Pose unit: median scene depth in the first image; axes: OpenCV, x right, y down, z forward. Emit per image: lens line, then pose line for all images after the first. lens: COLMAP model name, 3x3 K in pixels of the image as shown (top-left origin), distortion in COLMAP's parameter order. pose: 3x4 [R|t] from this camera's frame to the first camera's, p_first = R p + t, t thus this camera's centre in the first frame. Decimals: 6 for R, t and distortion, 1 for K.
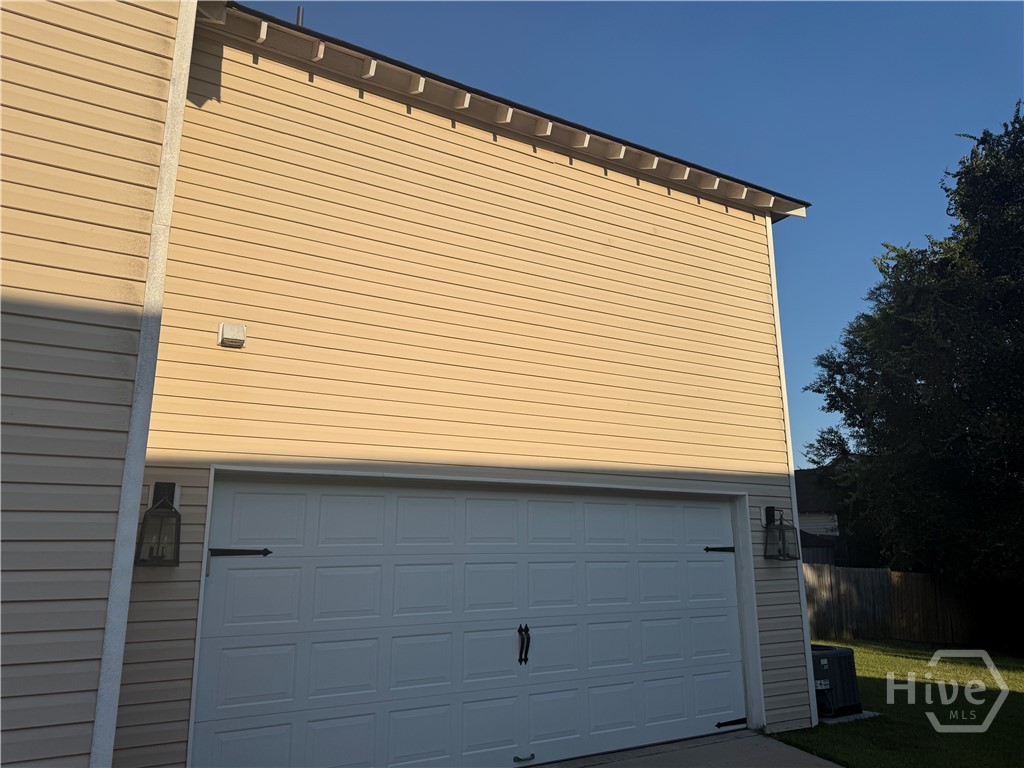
lens RADIAL K [[717.3, 0, 530.8], [0, 717.3, 381.3], [0, 0, 1]] dist [0.006192, 0.003620]
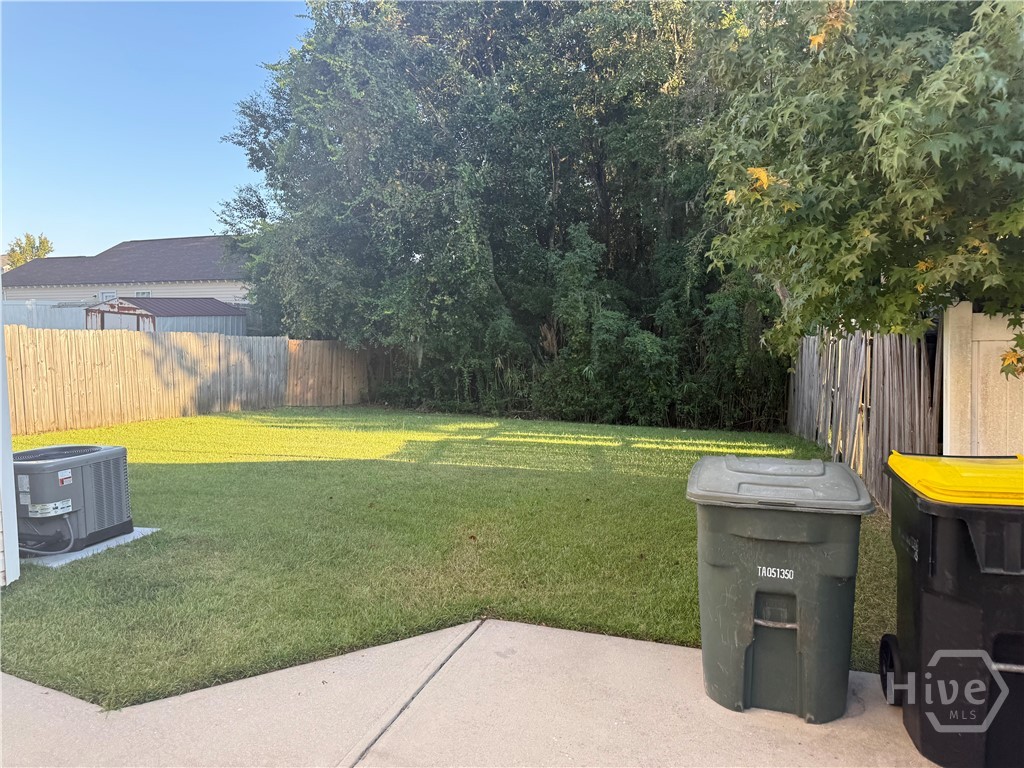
lens RADIAL K [[753.4, 0, 507.4], [0, 753.4, 385.9], [0, 0, 1]] dist [0.189780, -0.370163]
pose [[0.762508, -0.059084, 0.644275, 0.064300], [-0.144036, 0.955327, 0.258078, 0.019071], [-0.630741, -0.289585, 0.719934, 0.066055]]
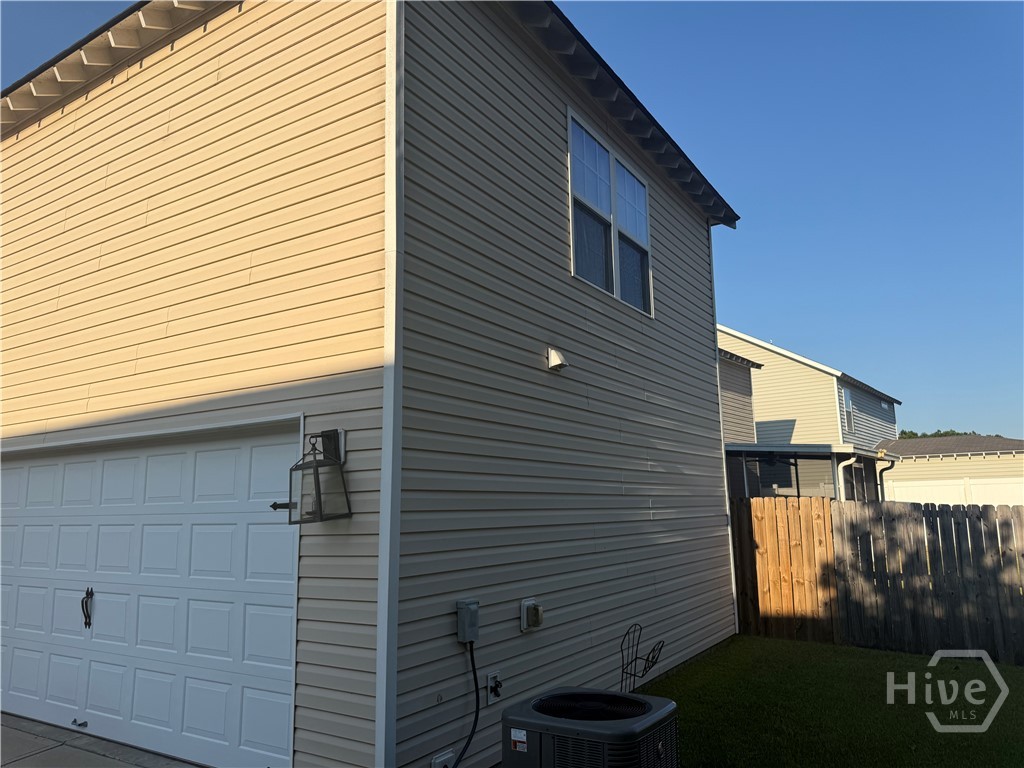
lens RADIAL K [[753.4, 0, 507.4], [0, 753.4, 385.9], [0, 0, 1]] dist [0.189780, -0.370163]
pose [[0.427175, -0.141947, -0.892957, 0.210403], [0.233470, 0.971424, -0.042733, 0.044573], [0.873506, -0.190225, 0.448109, 0.192256]]
